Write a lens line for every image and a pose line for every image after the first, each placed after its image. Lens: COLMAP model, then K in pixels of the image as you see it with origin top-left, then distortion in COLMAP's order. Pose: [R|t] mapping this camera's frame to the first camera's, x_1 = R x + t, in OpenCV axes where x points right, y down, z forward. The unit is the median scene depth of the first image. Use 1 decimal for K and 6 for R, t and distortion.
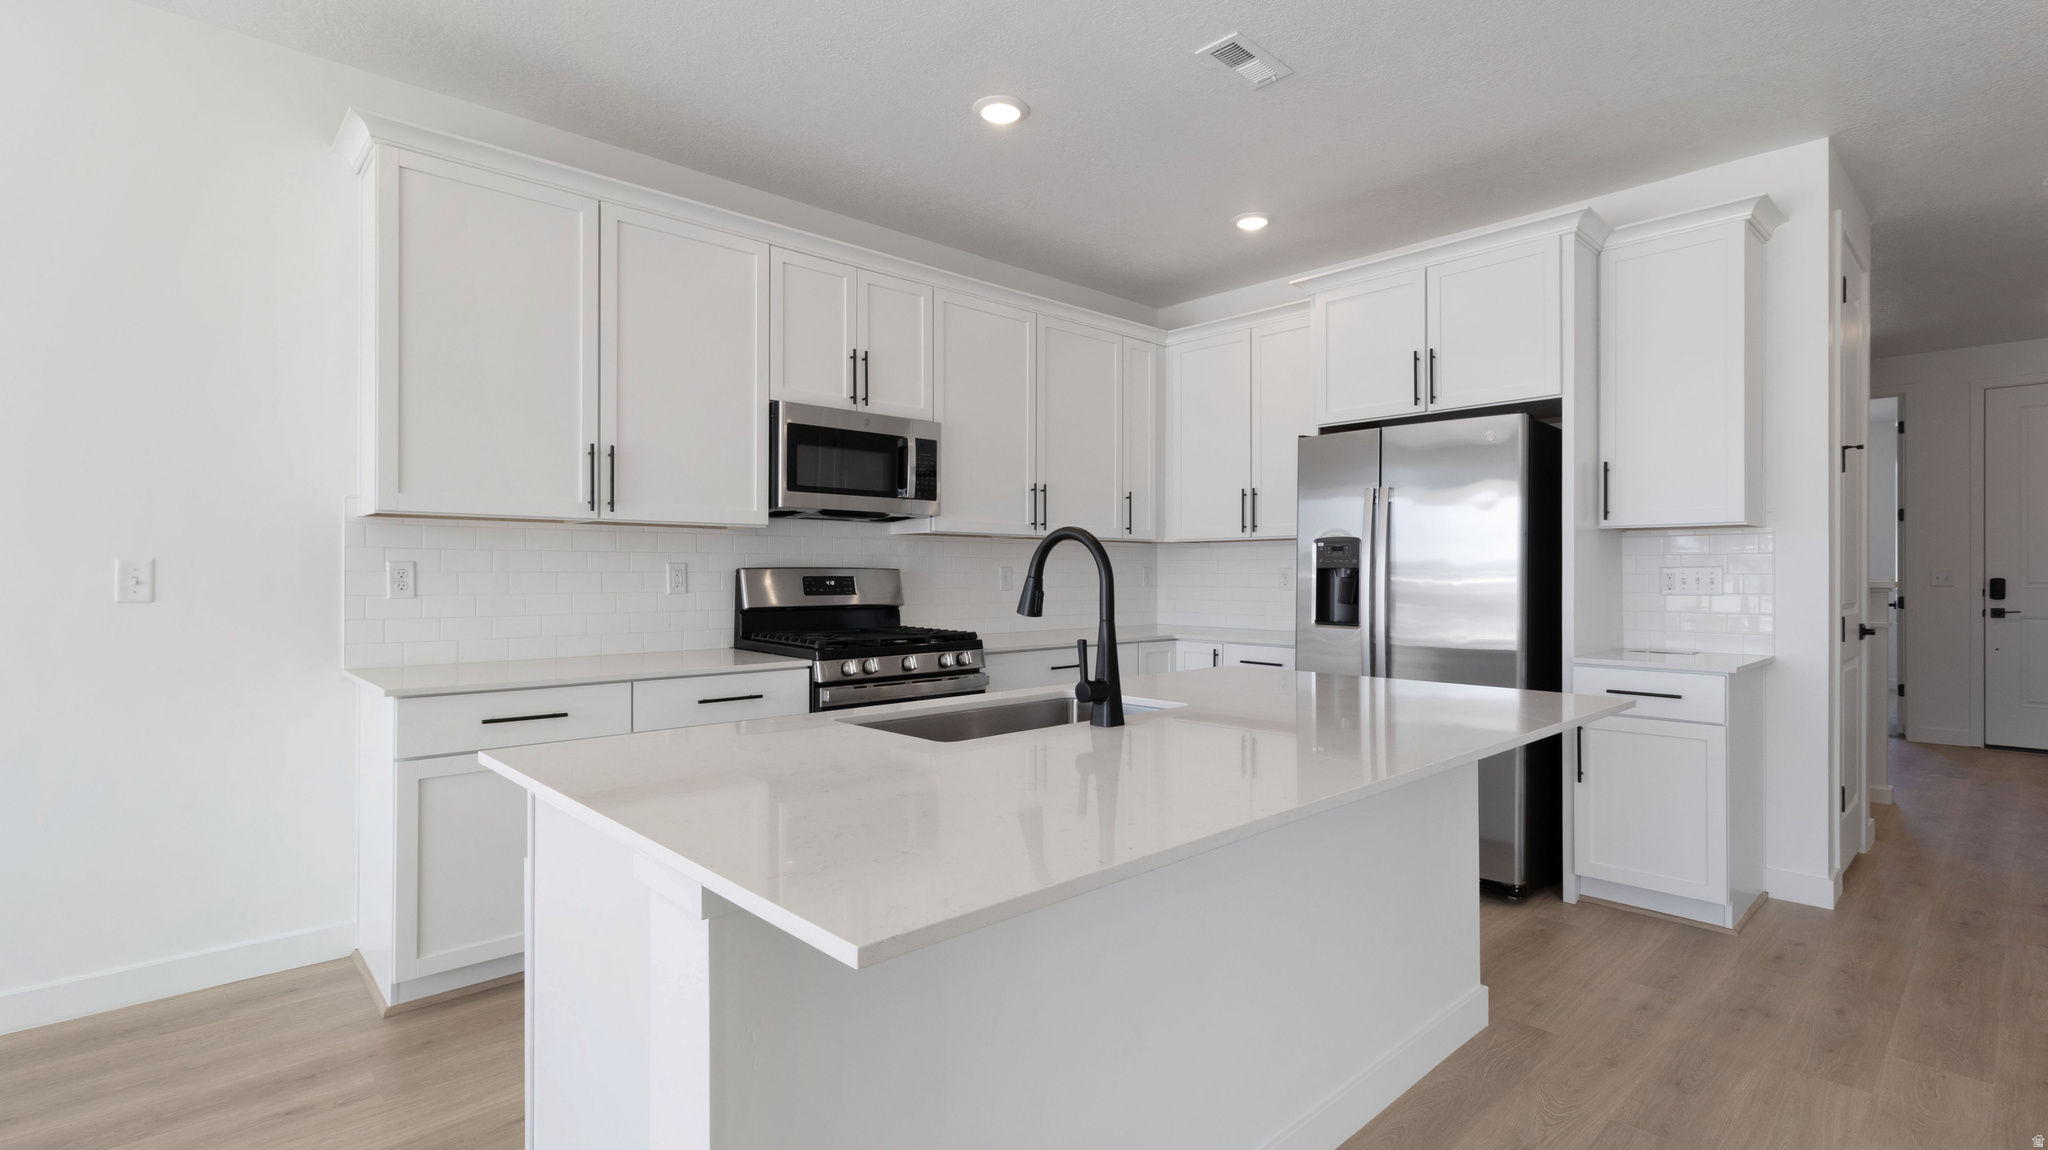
lens RADIAL K [[943.2, 0, 1025.7], [0, 943.2, 575.8], [0, 0, 1]] dist [0.003214, 0.000249]
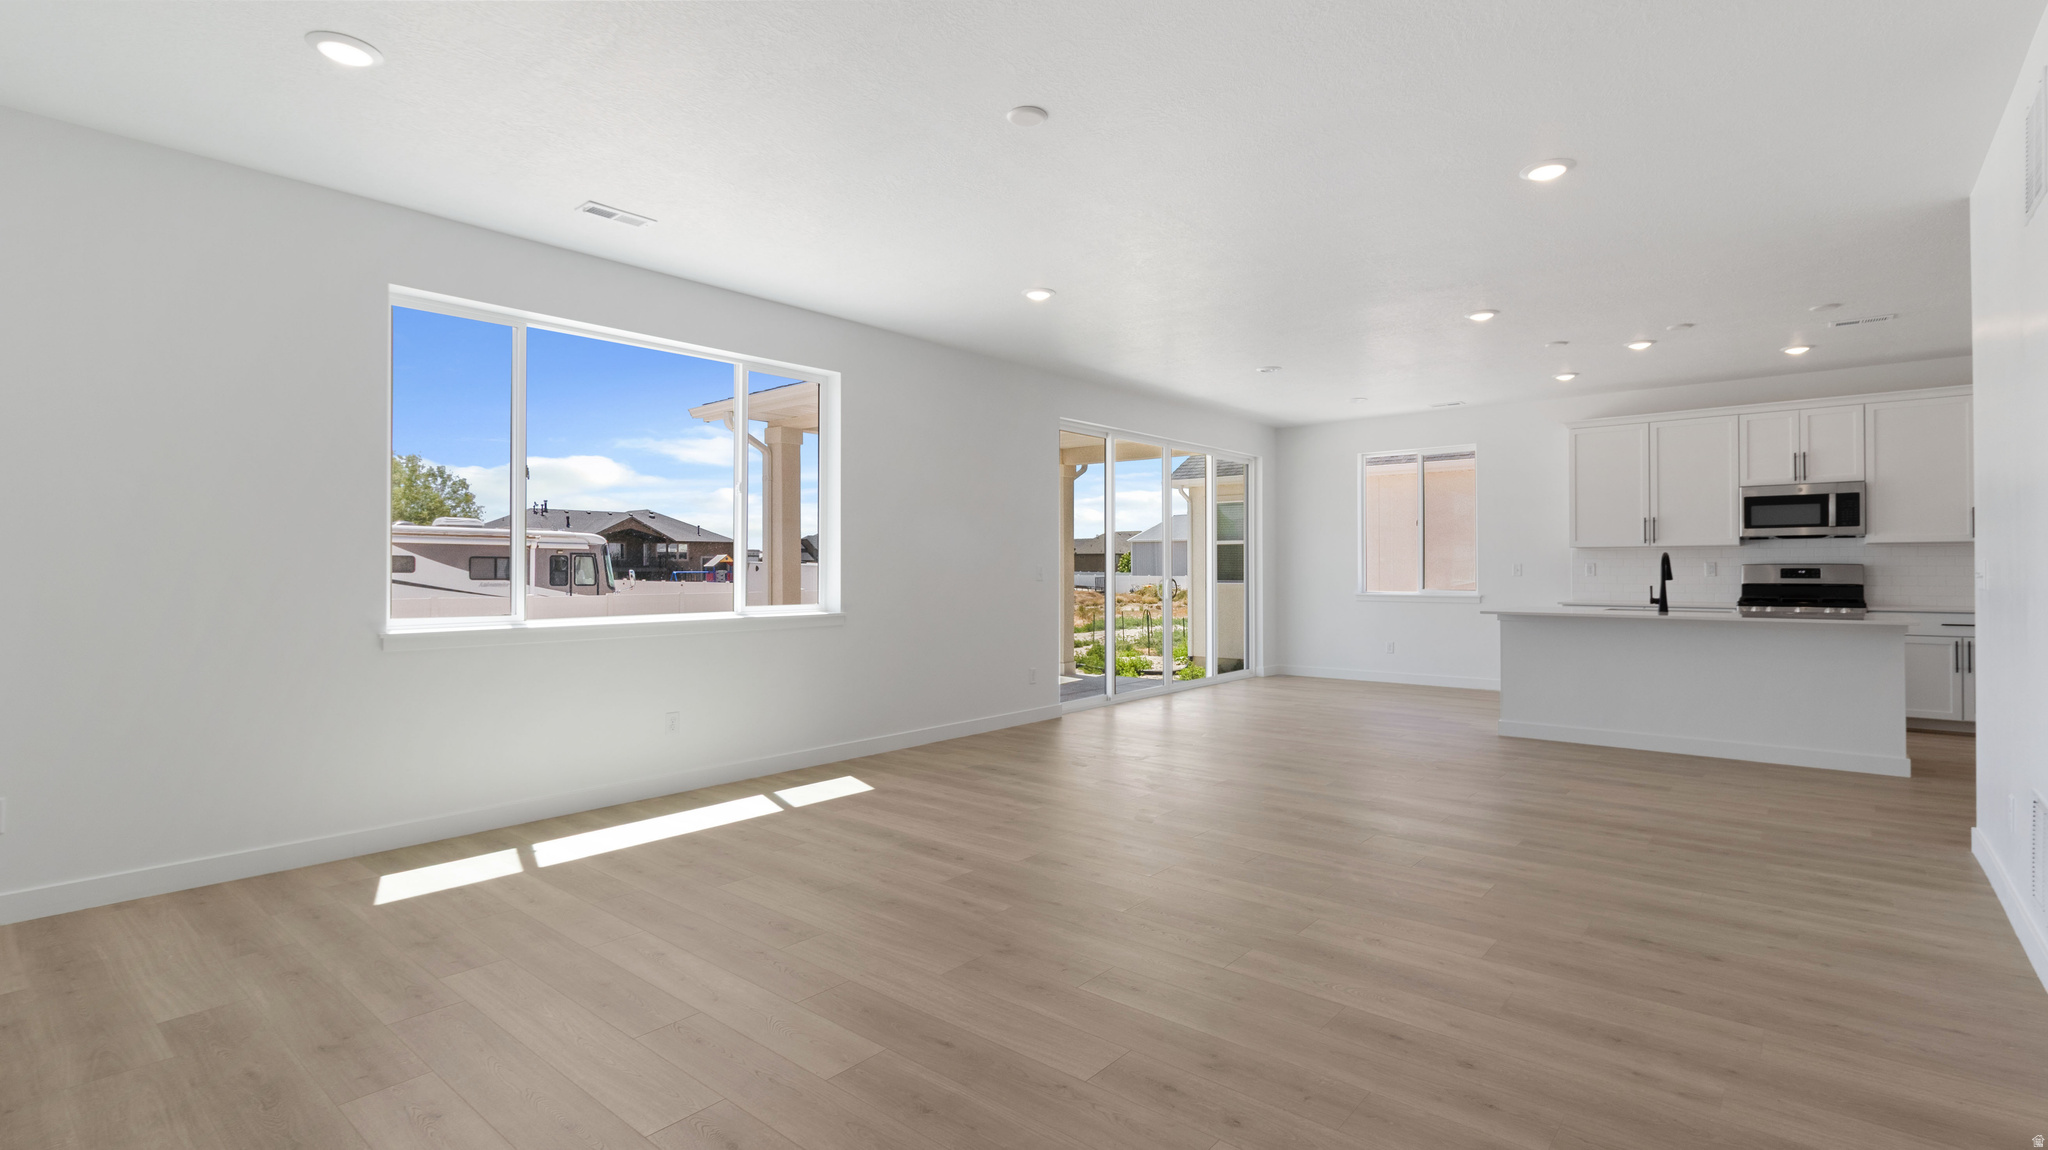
lens RADIAL K [[943.2, 0, 1027.2], [0, 943.2, 571.2], [0, 0, 1]] dist [0.003214, 0.000249]
pose [[0.104482, -0.002457, -0.994524, 1.547951], [-0.001535, 0.999995, -0.002632, 0.013797], [0.994526, 0.001801, 0.104478, -0.766895]]
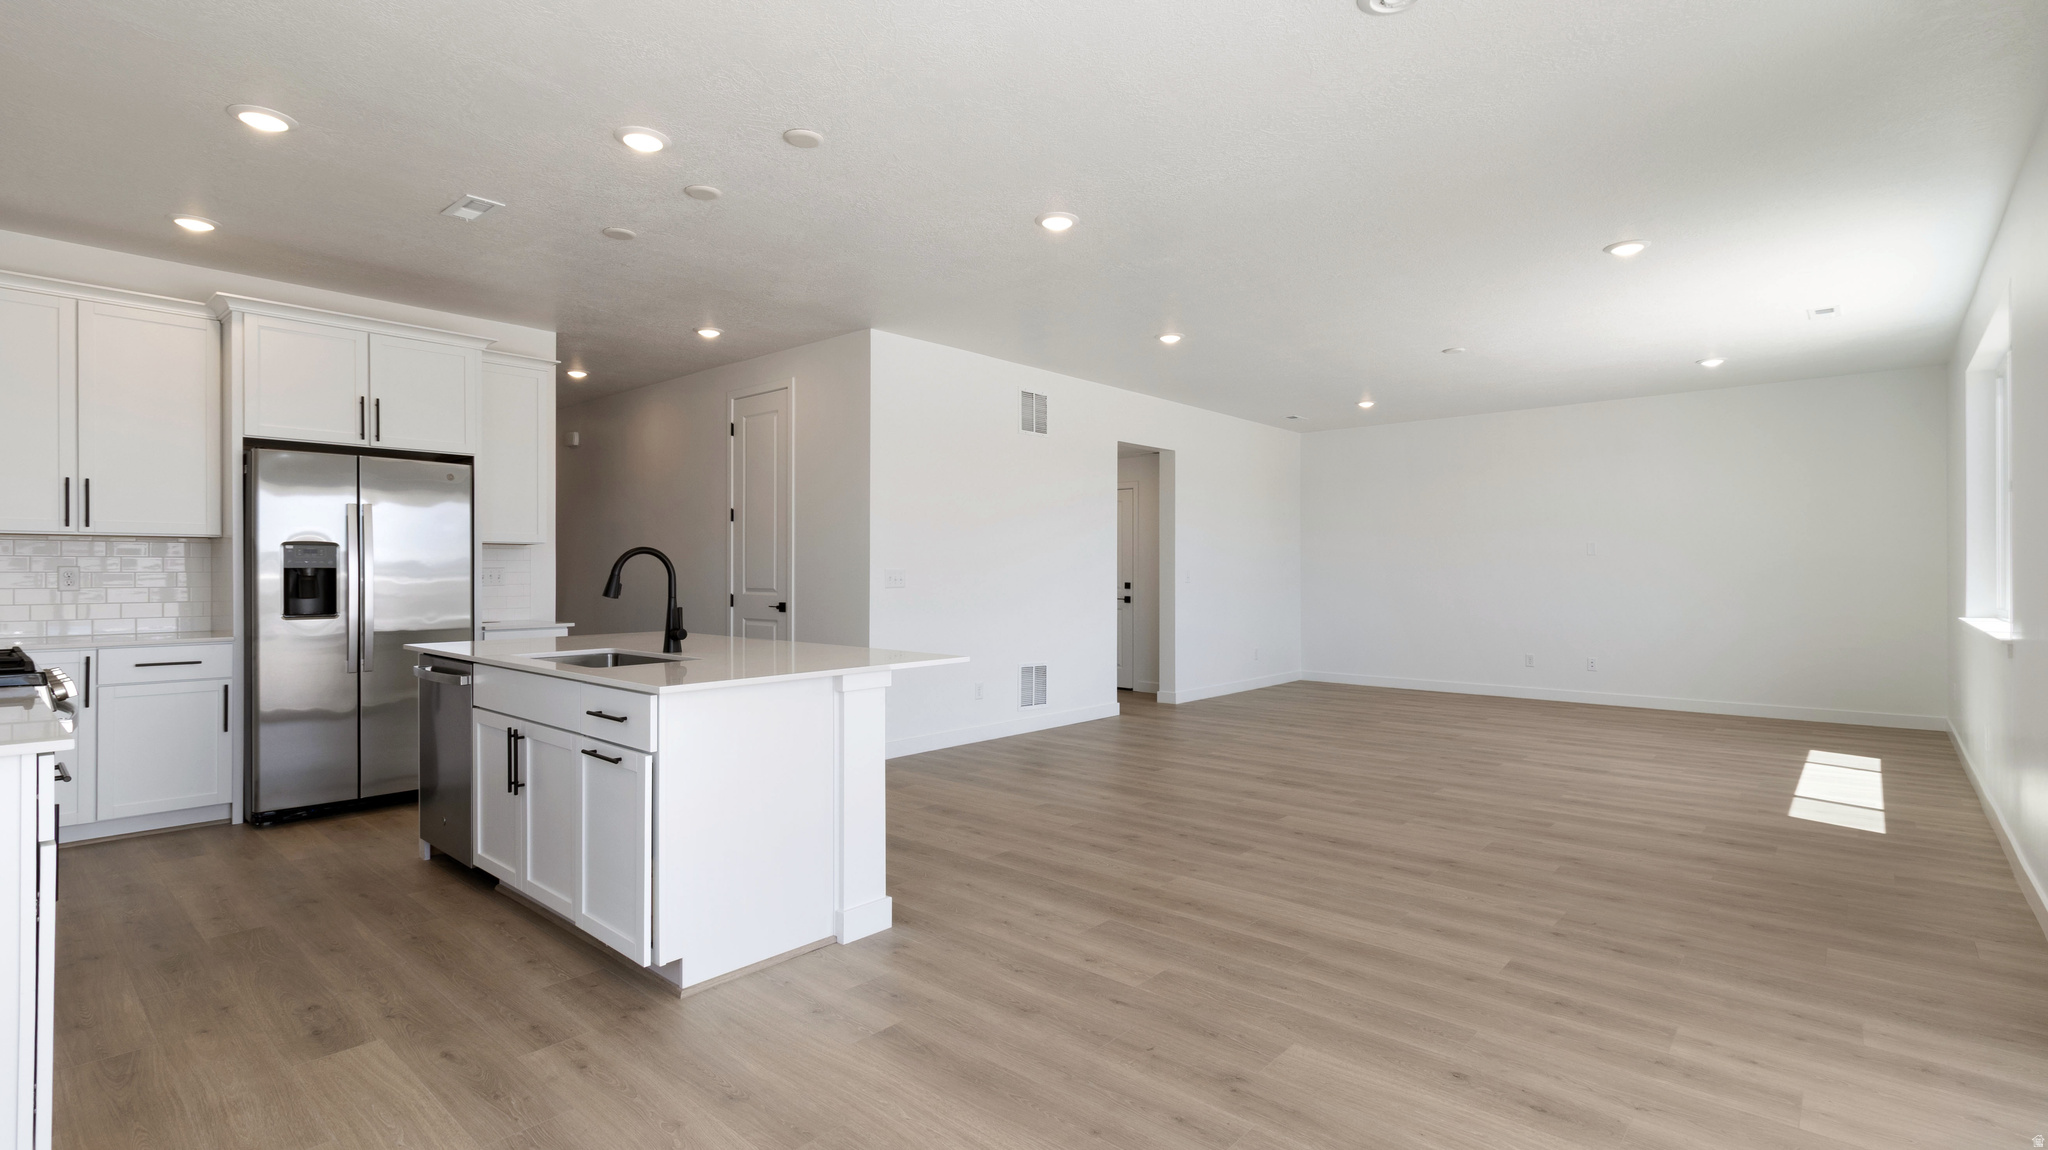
lens RADIAL K [[943.2, 0, 1022.7], [0, 943.2, 573.7], [0, 0, 1]] dist [0.003214, 0.000249]
pose [[-0.082201, 0.000874, 0.996615, -1.669450], [0.002357, 0.999997, -0.000683, 0.002877], [-0.996613, 0.002293, -0.082203, 0.410229]]
